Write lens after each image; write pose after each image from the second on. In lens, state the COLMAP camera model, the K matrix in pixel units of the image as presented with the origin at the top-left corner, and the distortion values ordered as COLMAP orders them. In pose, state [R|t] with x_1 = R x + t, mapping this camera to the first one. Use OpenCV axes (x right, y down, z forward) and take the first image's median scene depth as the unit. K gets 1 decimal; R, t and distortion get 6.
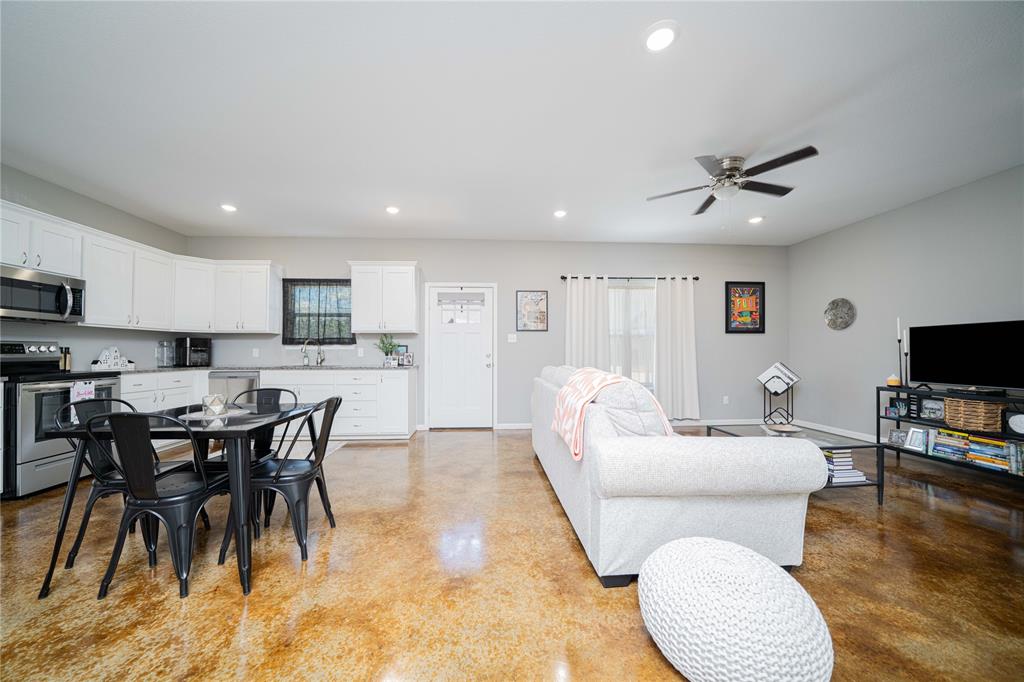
lens RADIAL K [[354.0, 0, 506.4], [0, 354.0, 348.5], [0, 0, 1]] dist [-0.016331, 0.000129]
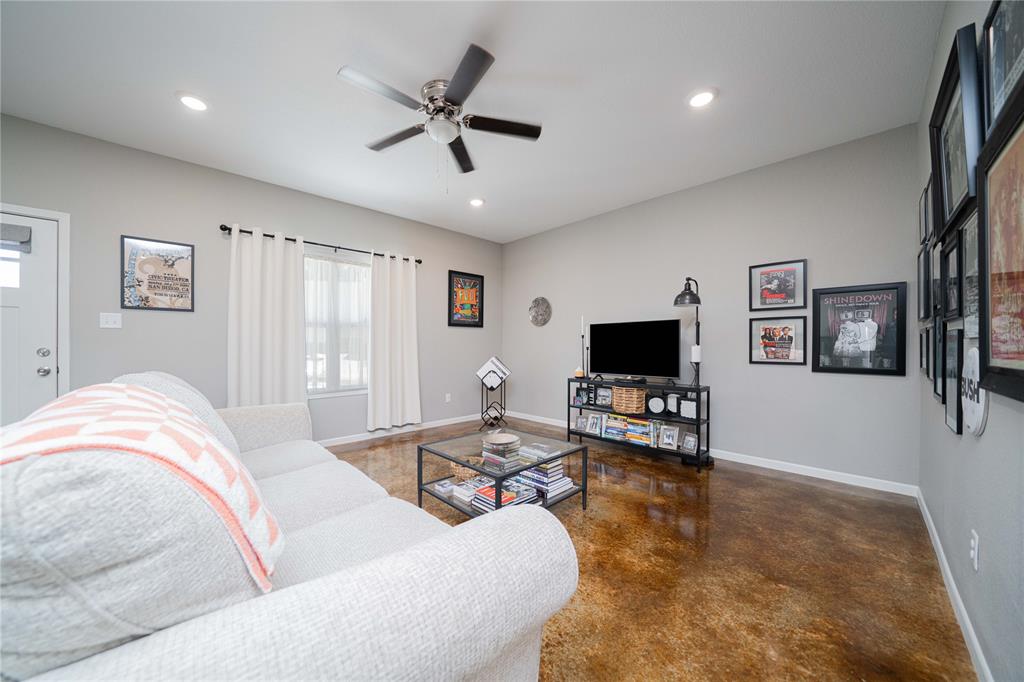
lens RADIAL K [[366.2, 0, 512.0], [0, 366.2, 341.0], [0, 0, 1]] dist [-0.017190, 0.000031]
pose [[0.755537, 0.010844, 0.655016, 0.151061], [-0.008233, 0.999941, -0.007058, 0.002152], [-0.655054, -0.000060, 0.755582, 0.205042]]
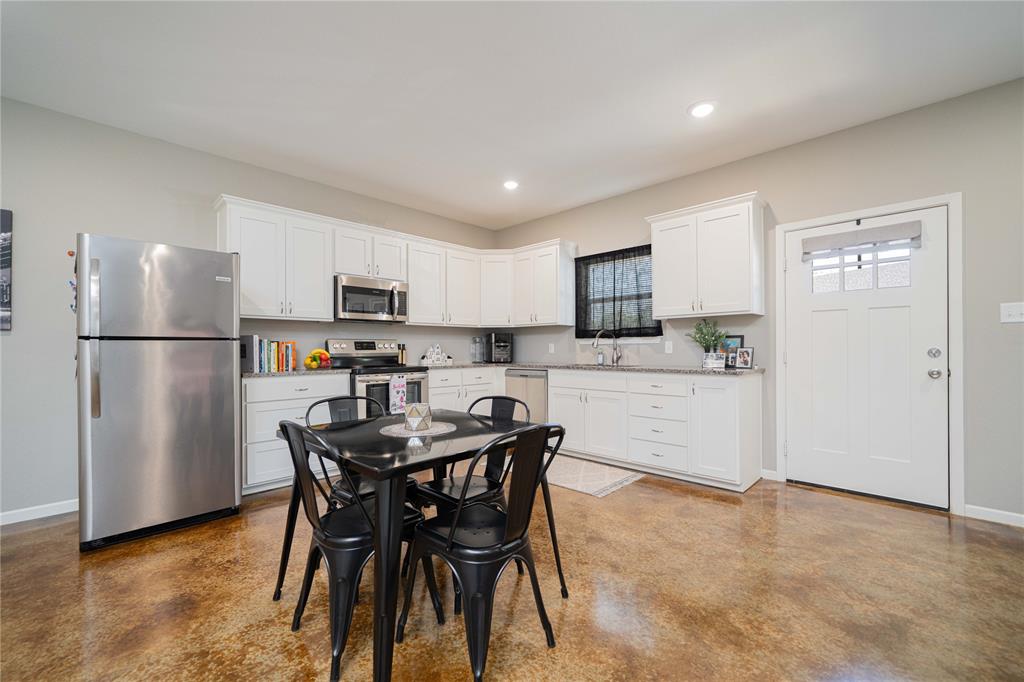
lens RADIAL K [[411.4, 0, 507.5], [0, 411.4, 348.6], [0, 0, 1]] dist [0.001090, 0.000268]
pose [[0.656538, -0.002986, -0.754287, -0.012319], [0.012296, 0.999902, 0.006744, 0.004181], [0.754193, -0.013703, 0.656510, 0.258682]]
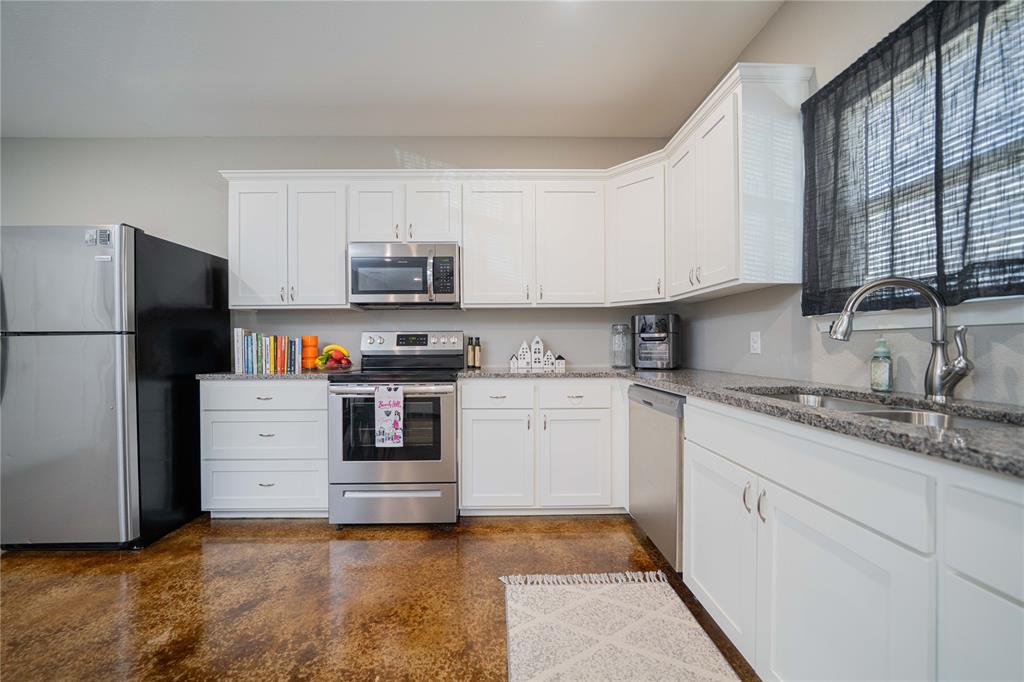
lens RADIAL K [[390.6, 0, 512.0], [0, 390.6, 341.0], [0, 0, 1]] dist [-0.000991, -0.000074]
pose [[-0.070332, -0.008163, -0.997490, -0.288495], [0.016521, 0.999820, -0.009347, 0.010094], [0.997387, -0.017137, -0.070184, 0.811044]]
